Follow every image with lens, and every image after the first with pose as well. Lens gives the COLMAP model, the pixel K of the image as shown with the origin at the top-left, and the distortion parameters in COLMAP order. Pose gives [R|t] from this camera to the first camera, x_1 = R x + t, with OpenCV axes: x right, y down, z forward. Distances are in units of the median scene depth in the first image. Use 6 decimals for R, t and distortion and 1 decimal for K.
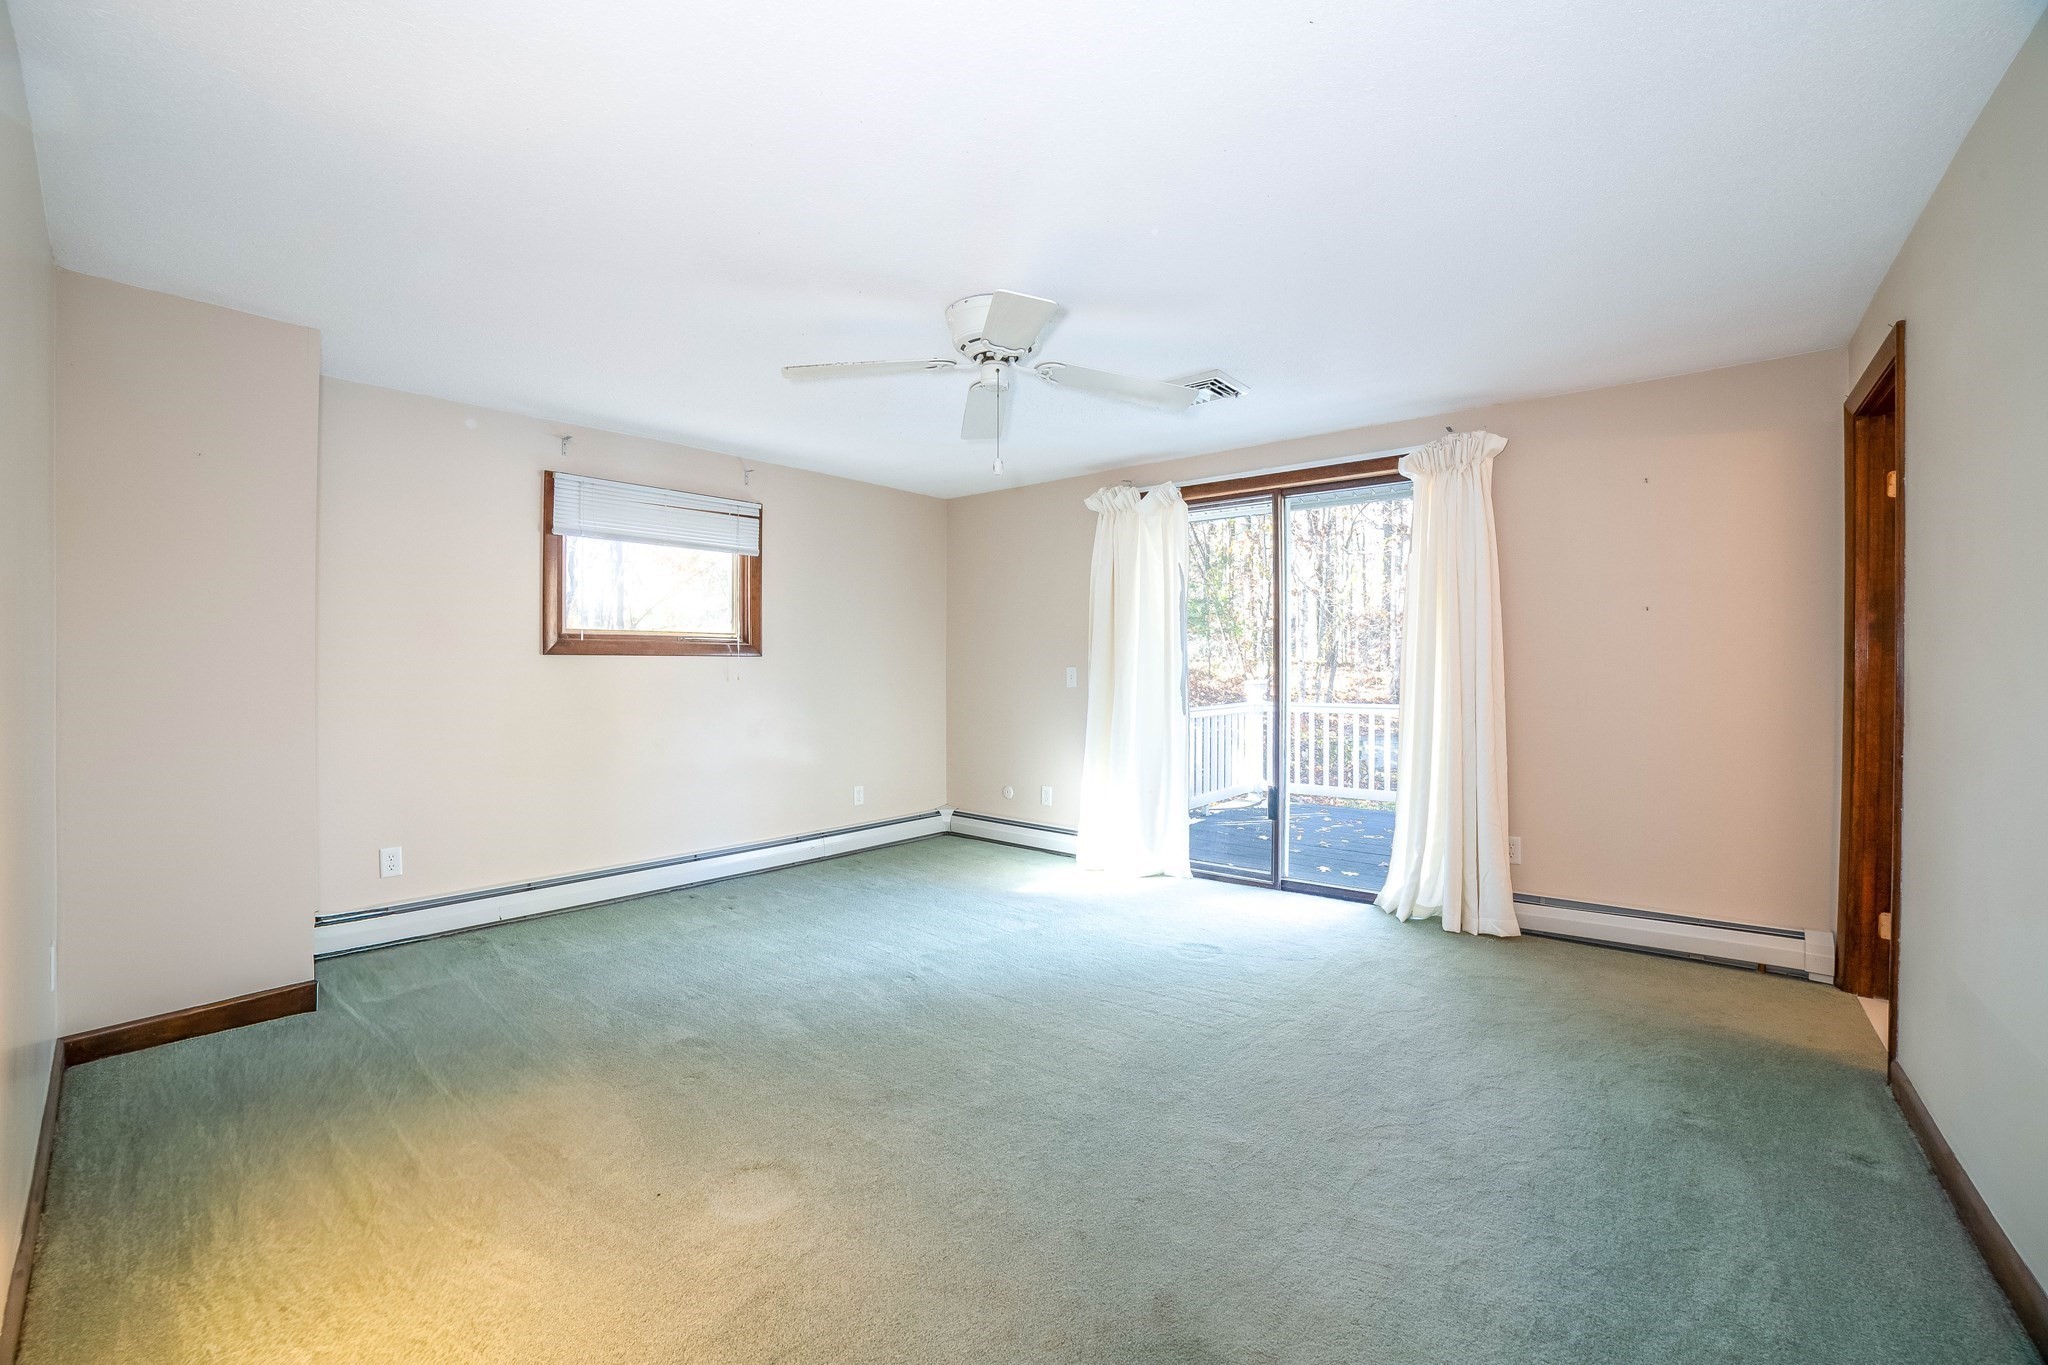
lens RADIAL K [[879.5, 0, 1024.0], [0, 879.5, 682.5], [0, 0, 1]] dist [0.069206, 0.000166]
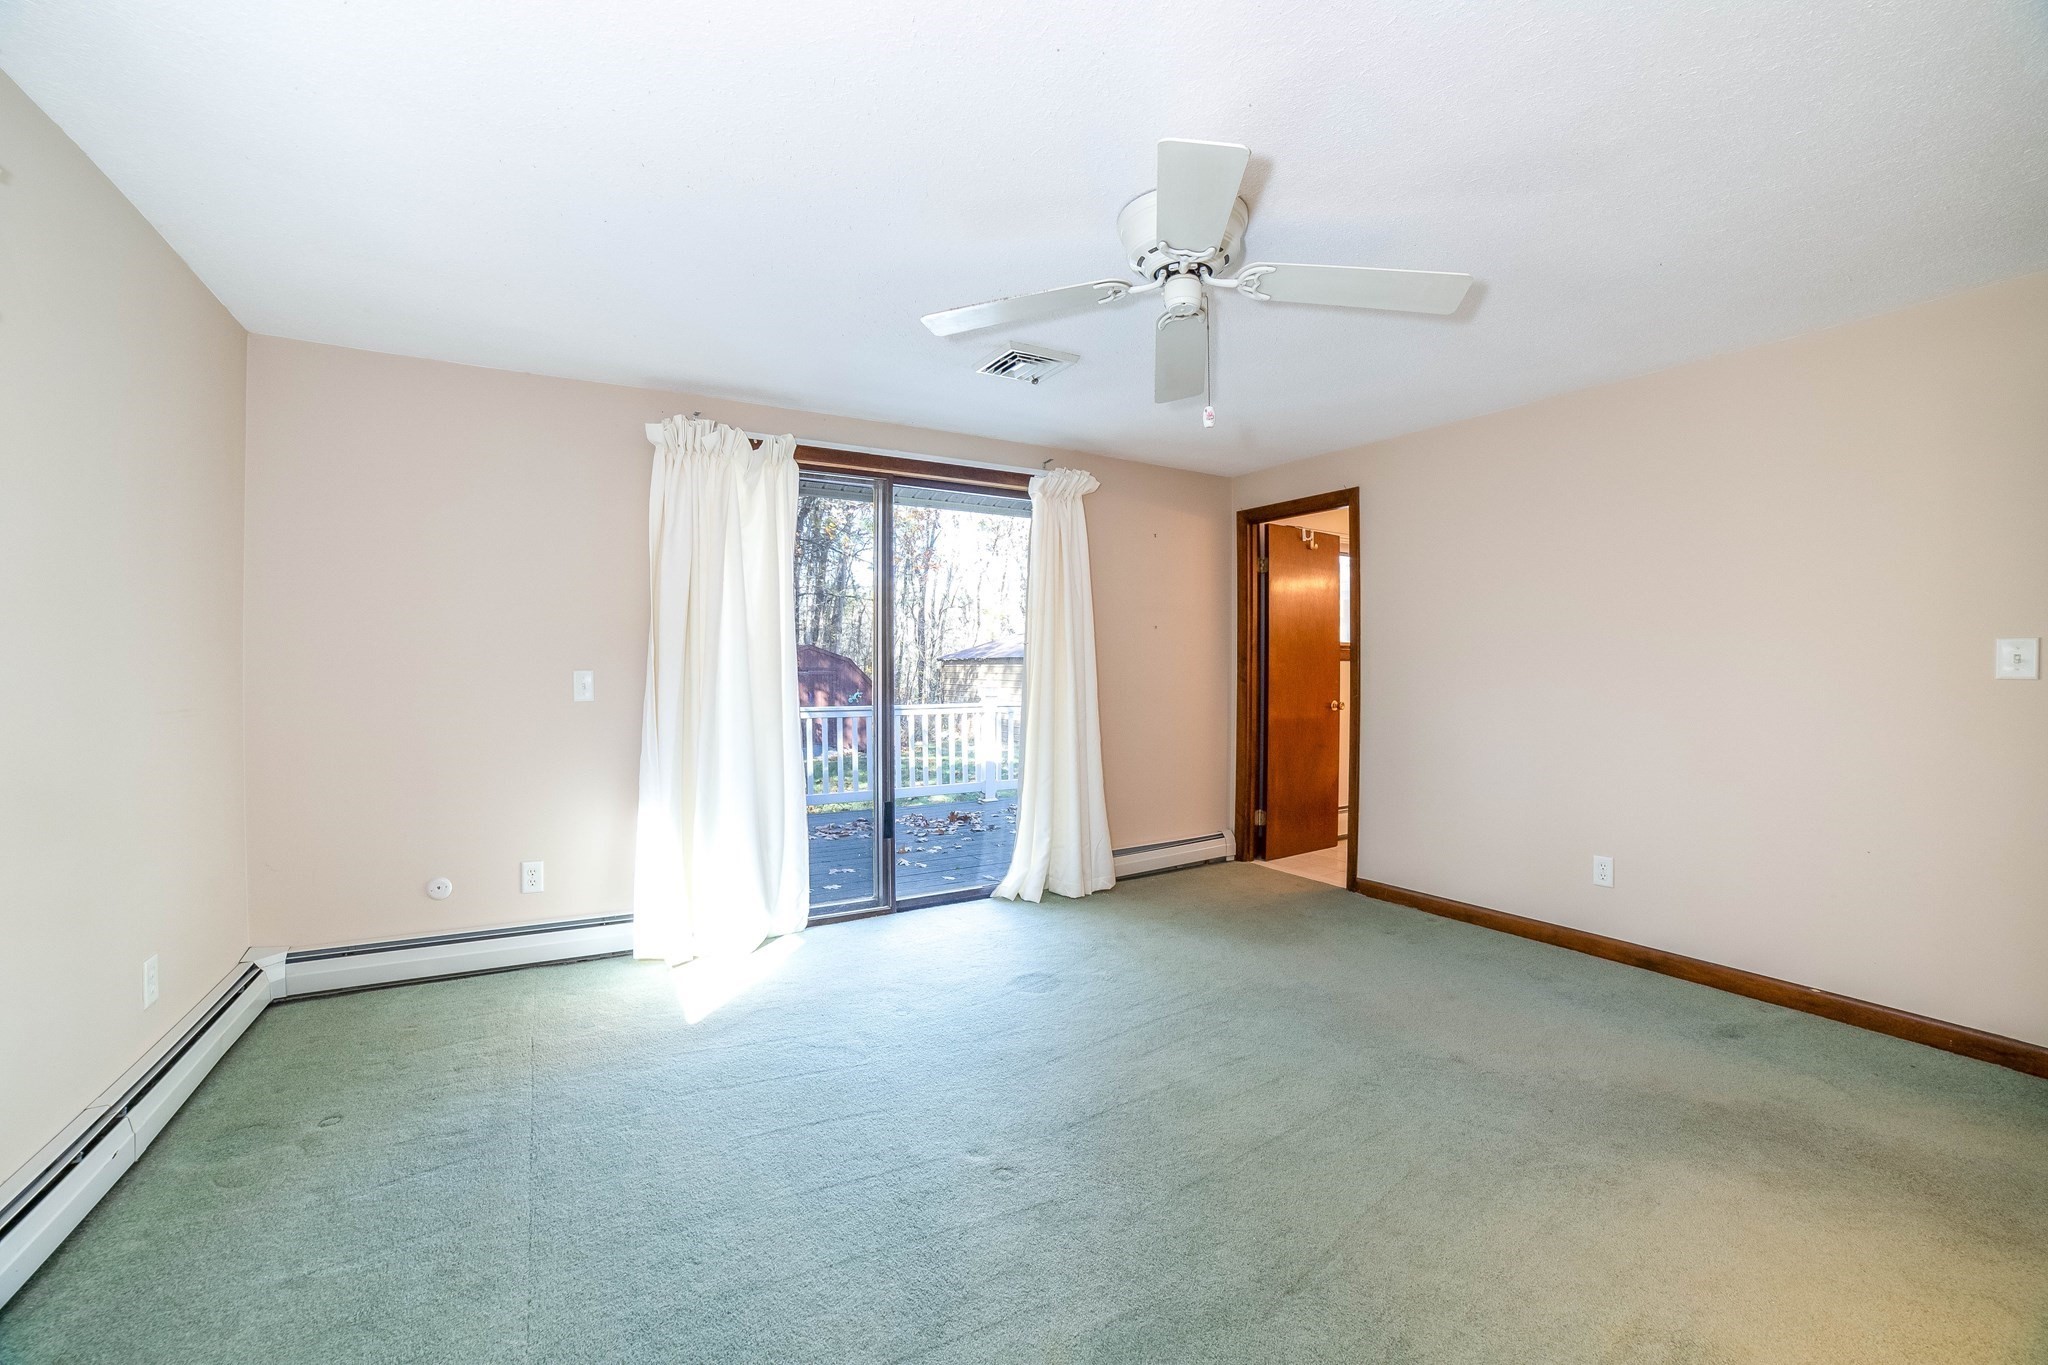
lens RADIAL K [[890.7, 0, 1027.5], [0, 890.7, 655.8], [0, 0, 1]] dist [0.000525, 0.000154]
pose [[0.364356, 0.011242, 0.931192, -0.541592], [0.017782, 0.999661, -0.019027, -0.010753], [-0.931090, 0.023491, 0.364032, 0.556970]]
